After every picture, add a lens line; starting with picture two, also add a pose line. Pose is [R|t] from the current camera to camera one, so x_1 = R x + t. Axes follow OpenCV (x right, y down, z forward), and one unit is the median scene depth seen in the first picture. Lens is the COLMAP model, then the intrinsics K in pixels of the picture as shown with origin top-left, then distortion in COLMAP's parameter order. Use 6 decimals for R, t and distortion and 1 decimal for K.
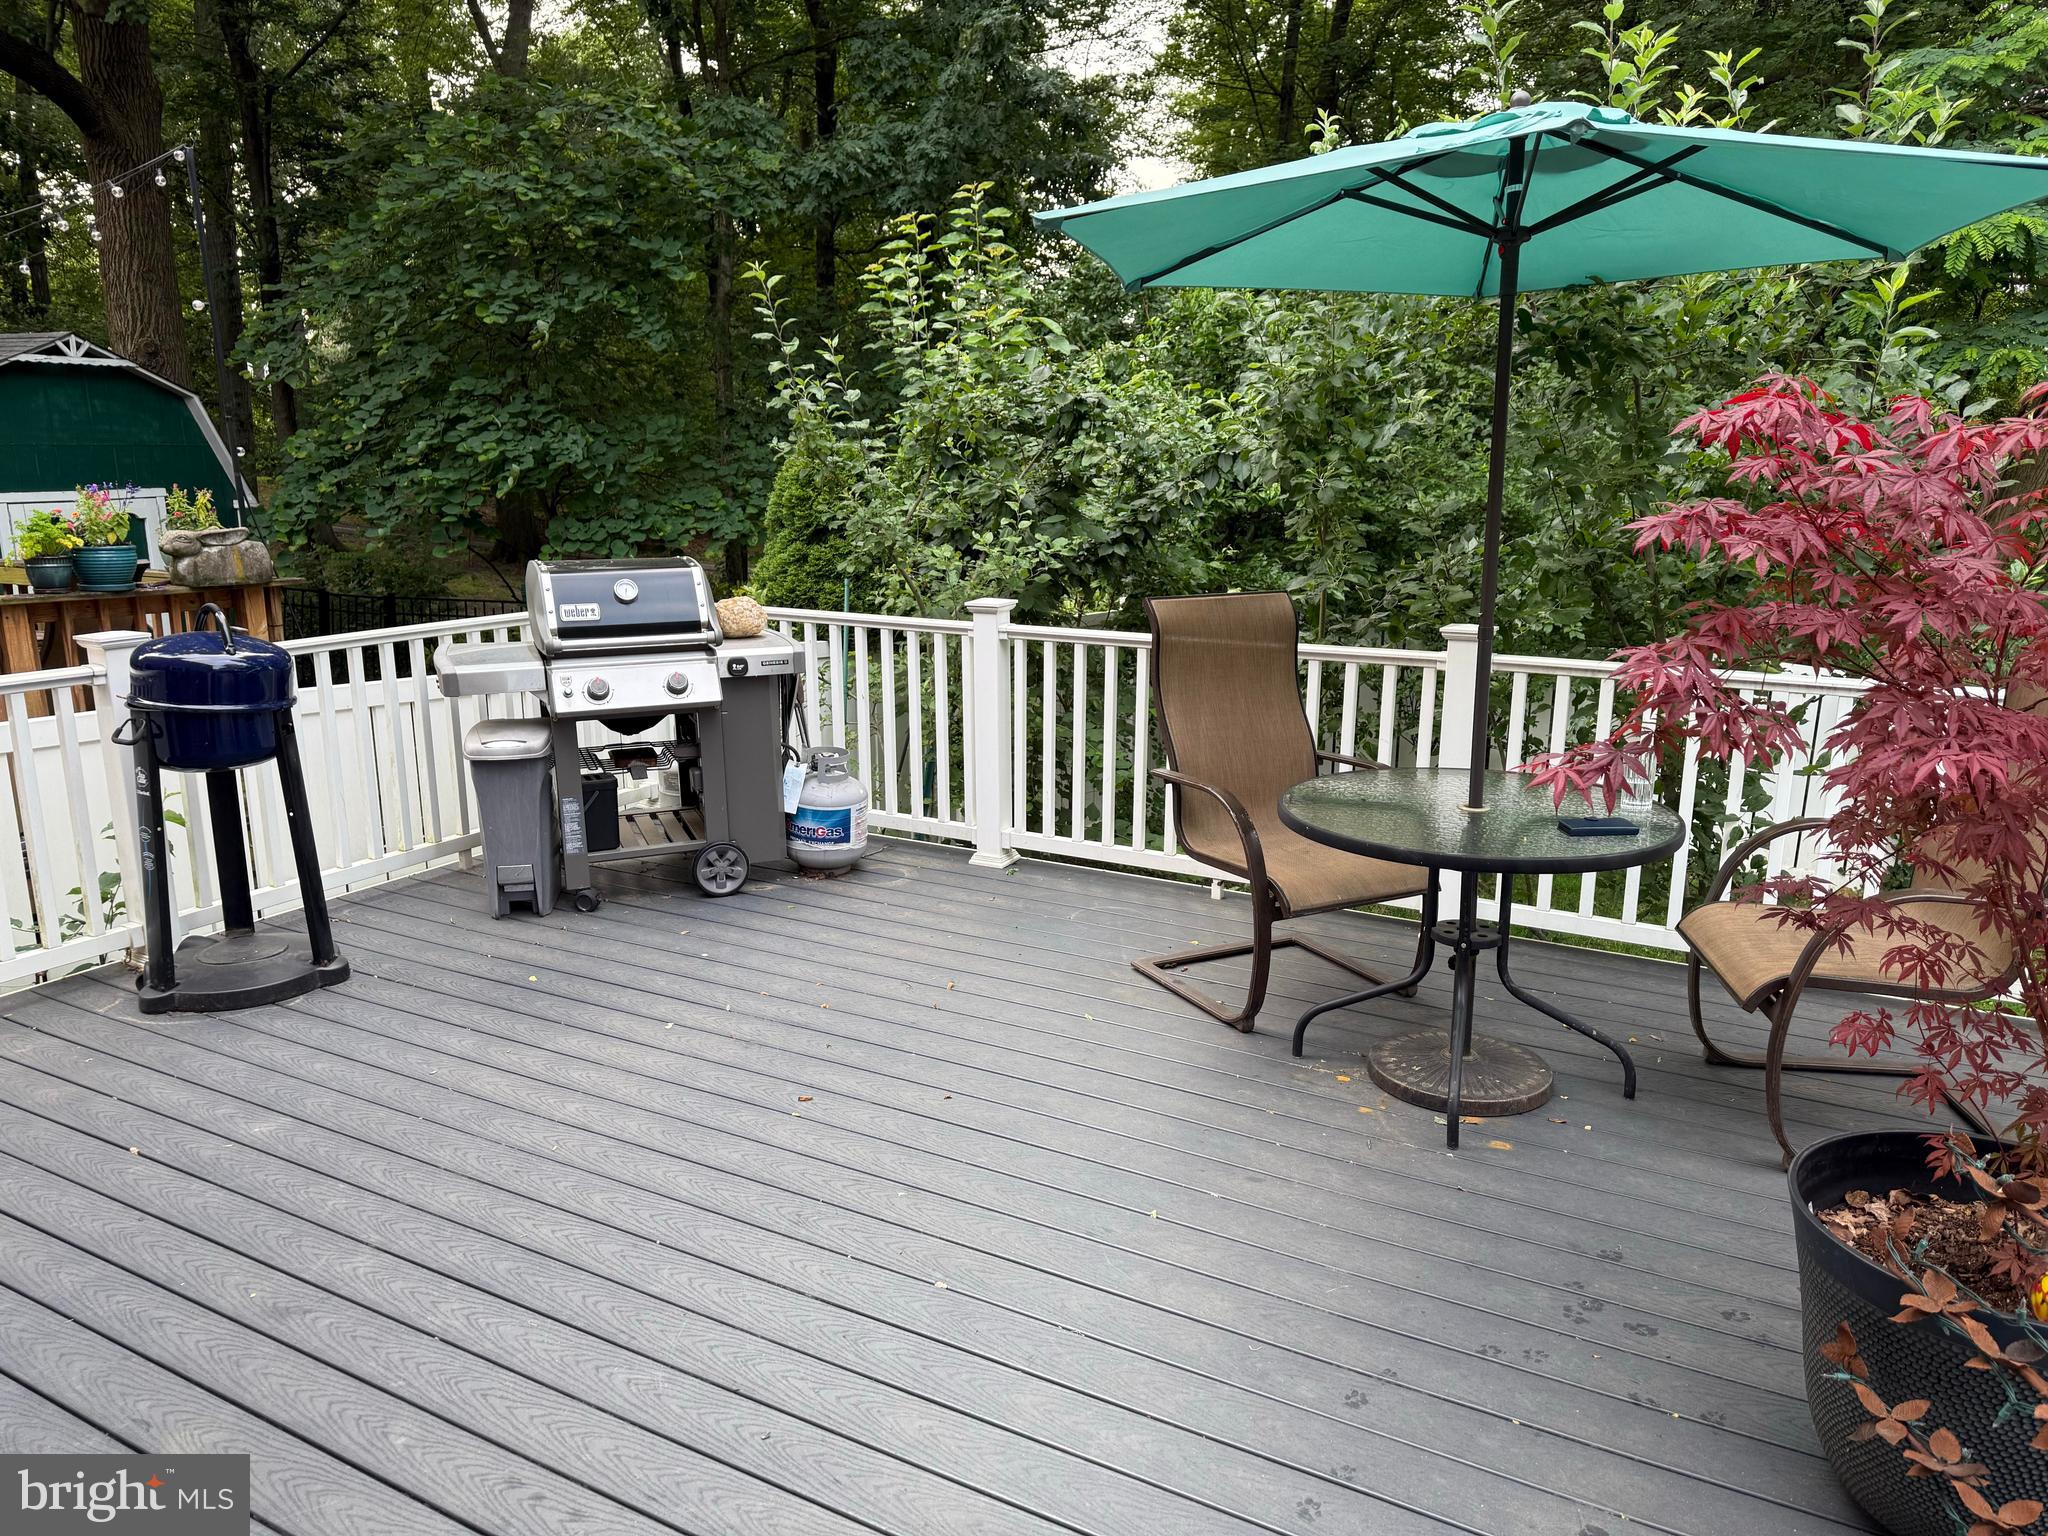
lens RADIAL K [[1440.2, 0, 1065.0], [0, 1440.2, 801.7], [0, 0, 1]] dist [0.055555, -0.065923]
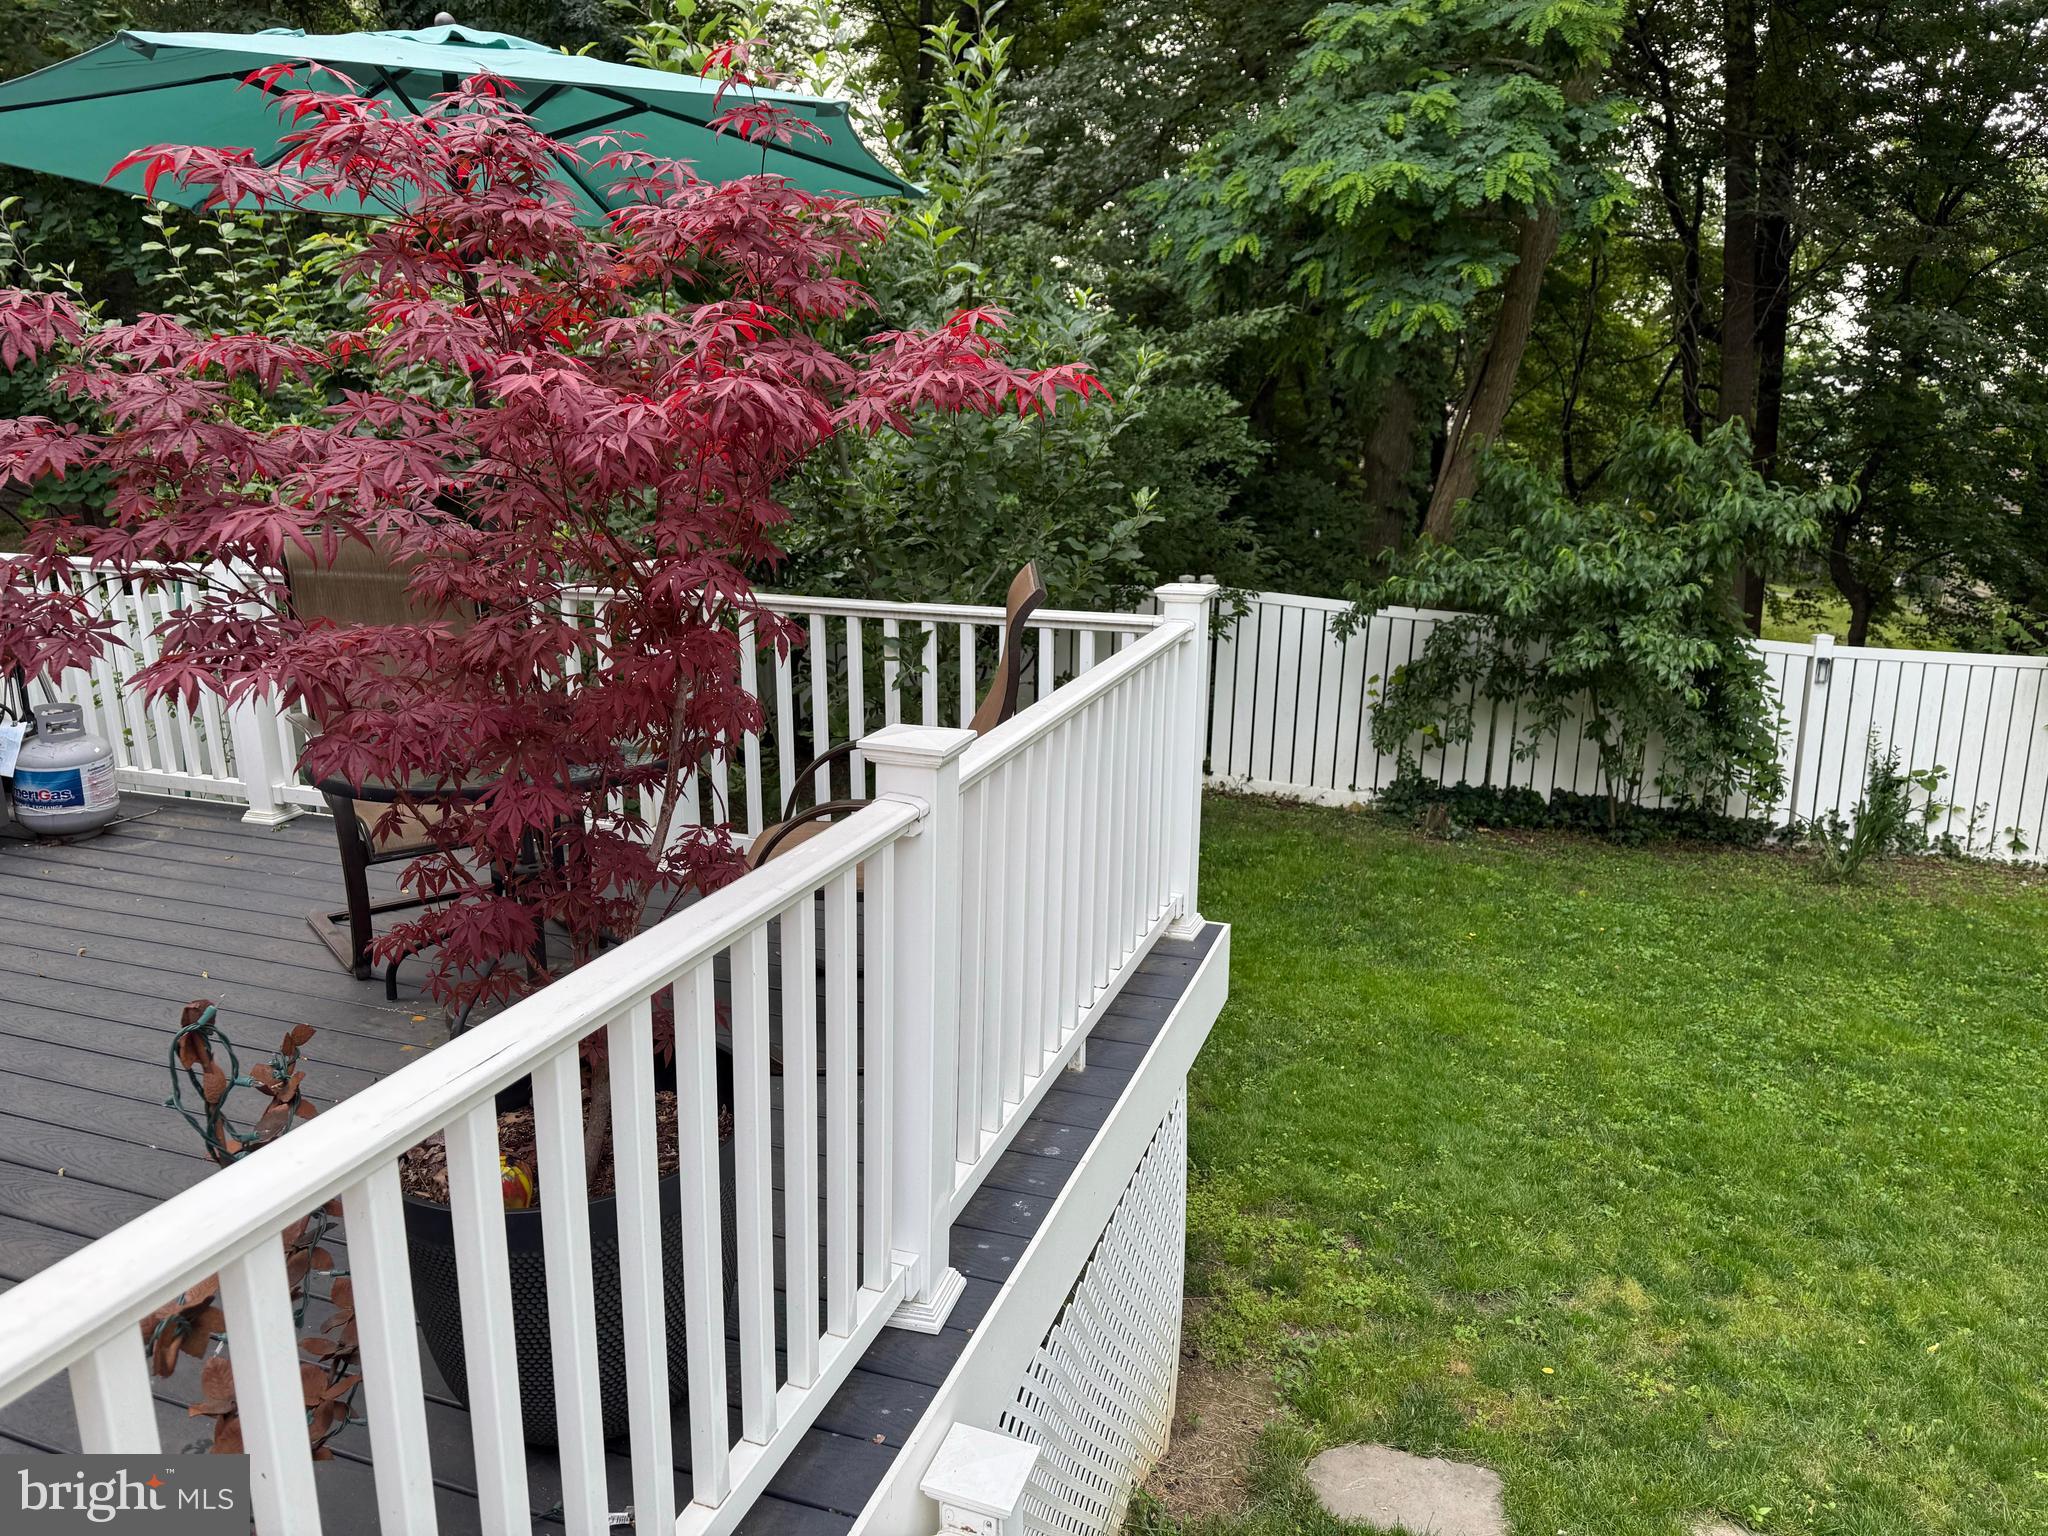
lens RADIAL K [[1440.2, 0, 1023.8], [0, 1440.2, 792.5], [0, 0, 1]] dist [0.055555, -0.065923]
pose [[0.986619, -0.044925, 0.156733, 0.303592], [0.040598, 0.998704, 0.030702, 0.015827], [-0.157909, -0.023928, 0.987164, -0.026992]]
